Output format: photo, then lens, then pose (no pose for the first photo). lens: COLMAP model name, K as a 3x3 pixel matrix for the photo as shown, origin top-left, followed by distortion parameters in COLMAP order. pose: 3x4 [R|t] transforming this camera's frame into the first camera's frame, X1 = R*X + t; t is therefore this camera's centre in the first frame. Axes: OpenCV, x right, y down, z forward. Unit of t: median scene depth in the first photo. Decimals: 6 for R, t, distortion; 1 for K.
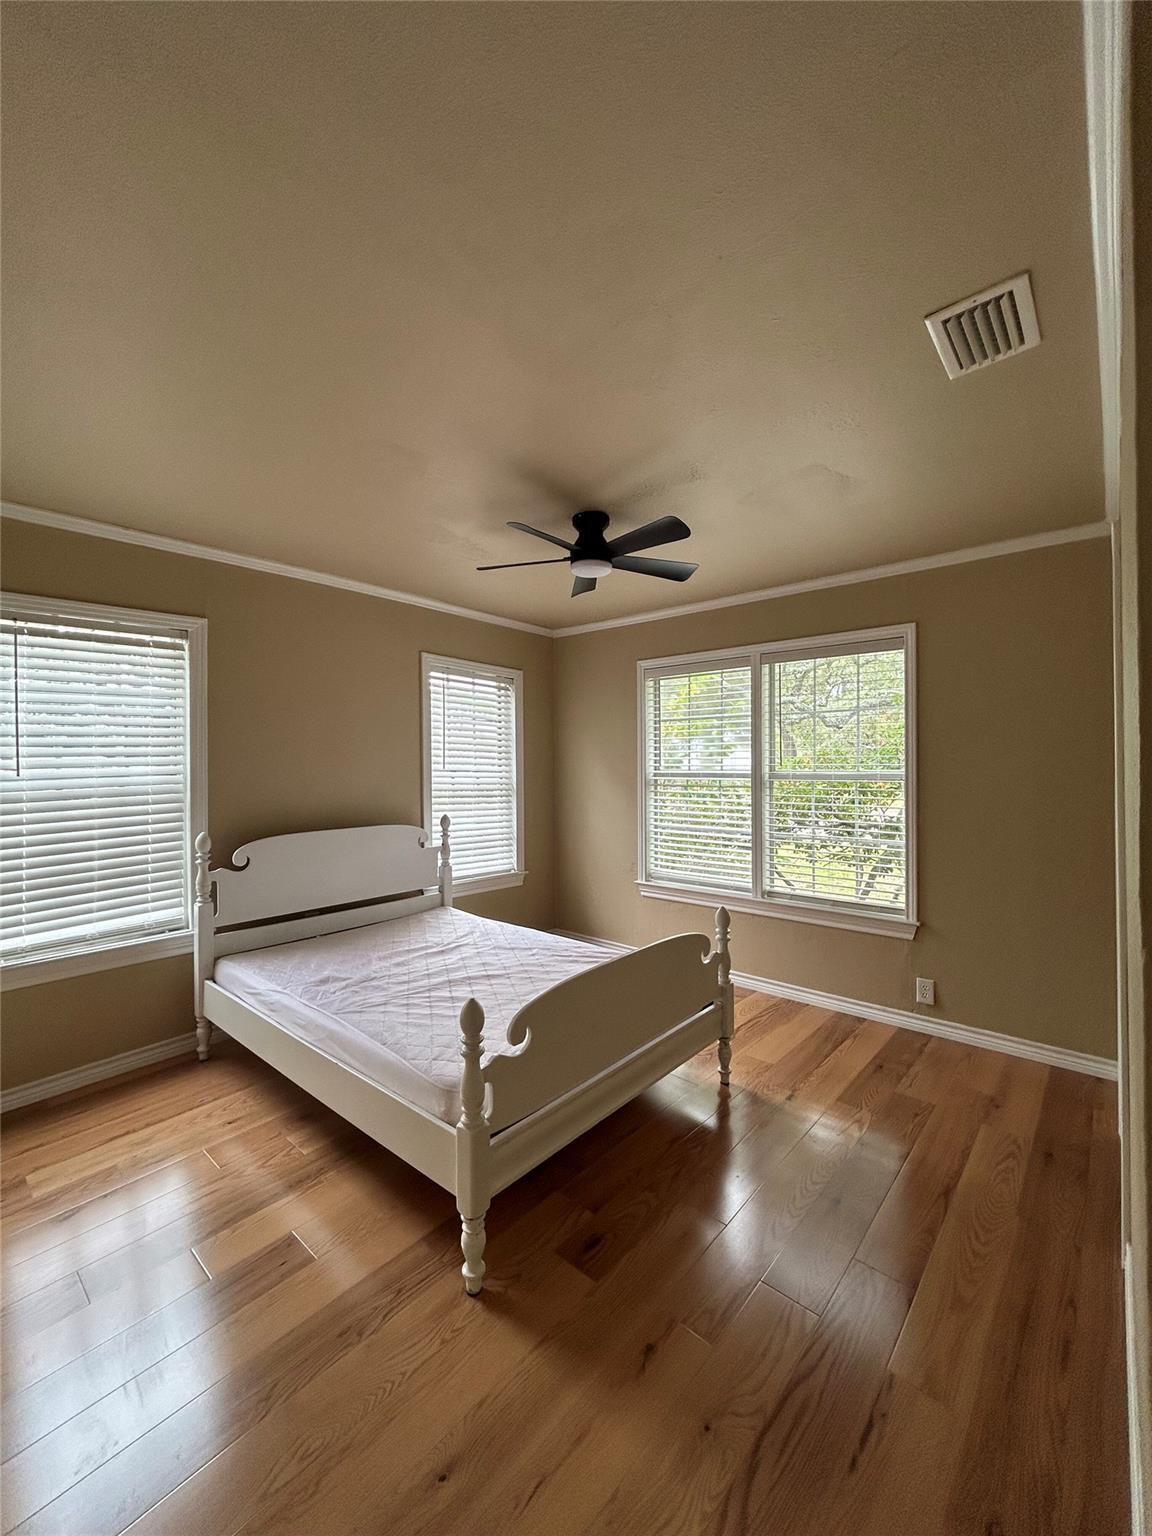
lens RADIAL K [[612.6, 0, 578.6], [0, 612.6, 771.7], [0, 0, 1]] dist [-0.000180, -0.000267]
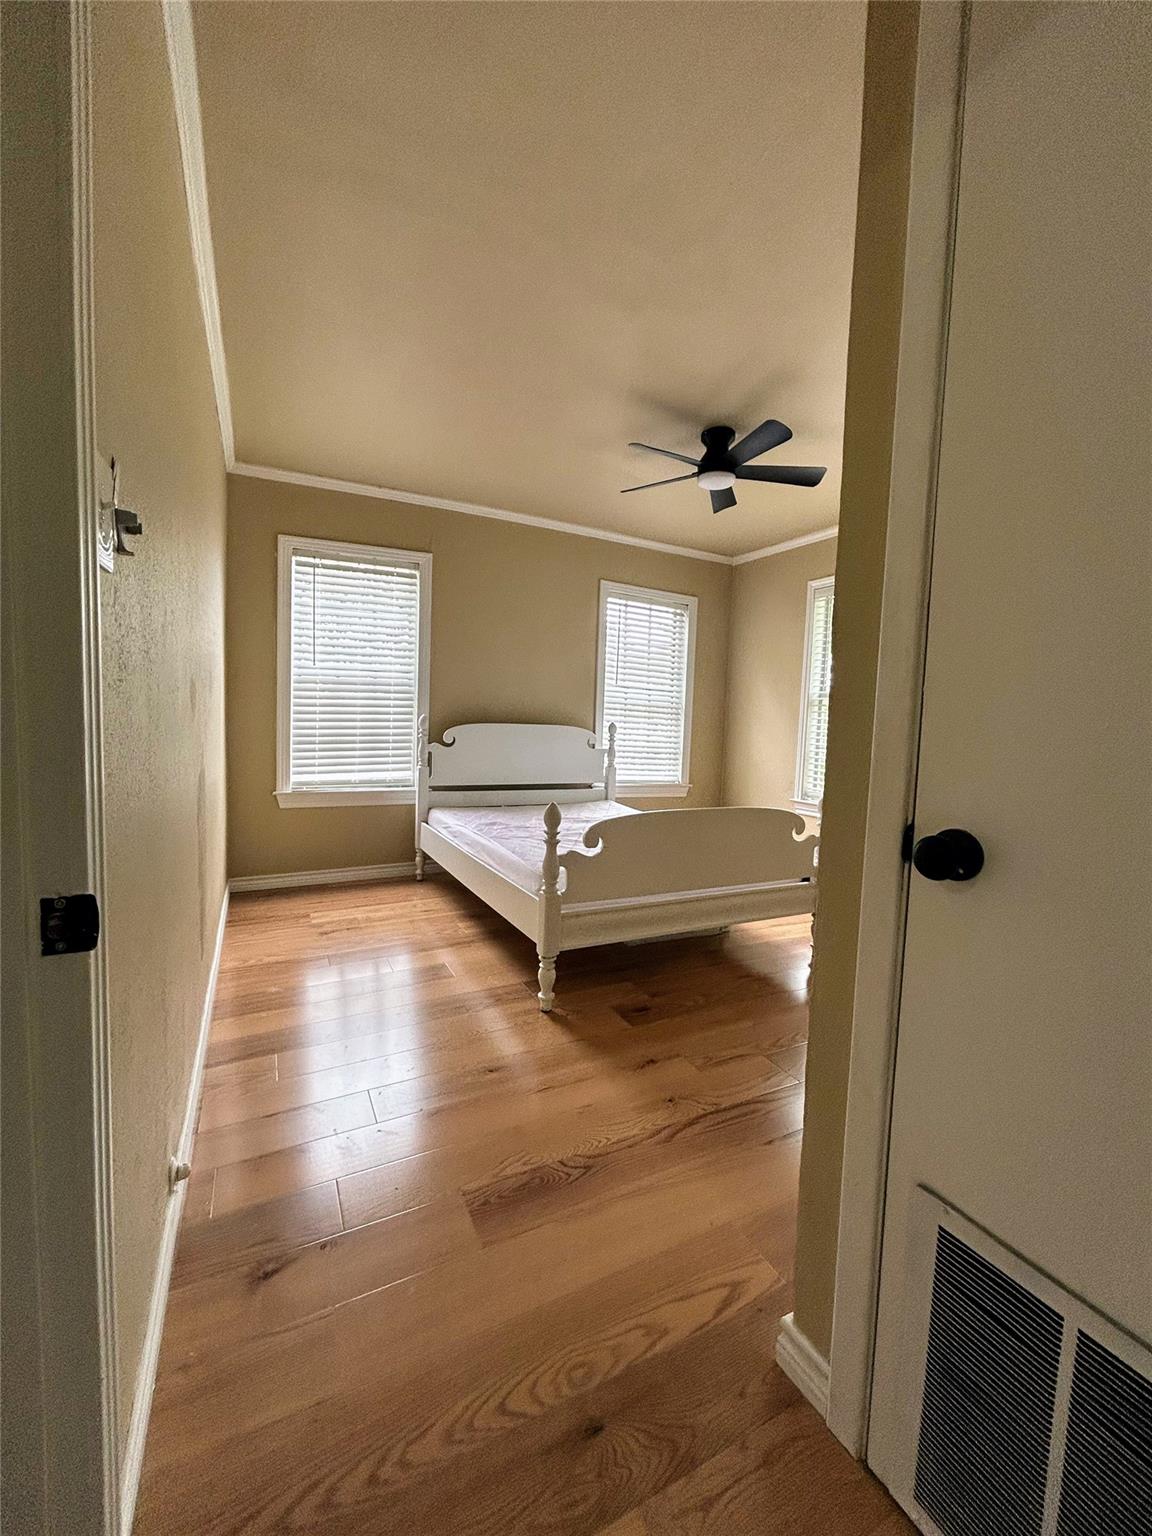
lens RADIAL K [[617.8, 0, 579.1], [0, 617.8, 770.1], [0, 0, 1]] dist [0.002894, 0.000326]
pose [[0.927377, 0.065347, -0.368377, 0.211055], [-0.042918, 0.996710, 0.068762, 0.111458], [0.371658, -0.047958, 0.927130, -0.138811]]
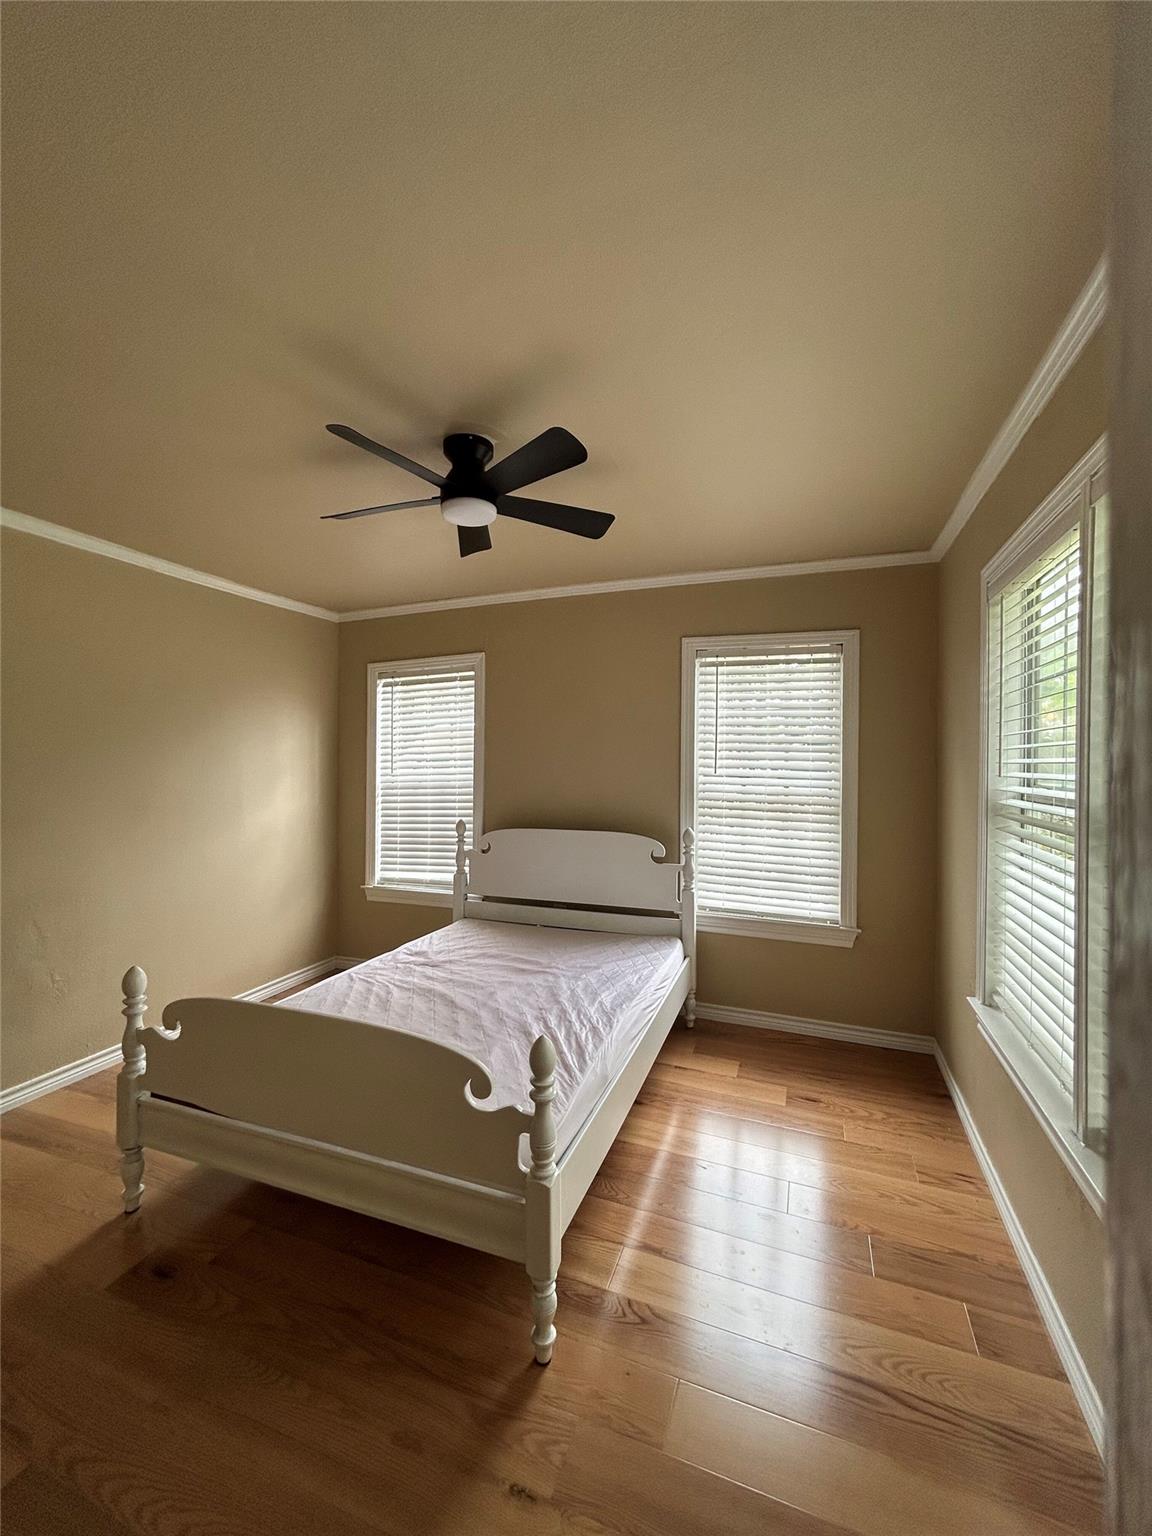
lens RADIAL K [[617.8, 0, 579.1], [0, 617.8, 770.1], [0, 0, 1]] dist [0.002894, 0.000326]
pose [[0.354724, 0.011425, -0.934901, 0.690118], [-0.015351, 0.999862, 0.006395, -0.016664], [0.934845, 0.012083, 0.354850, 0.758607]]
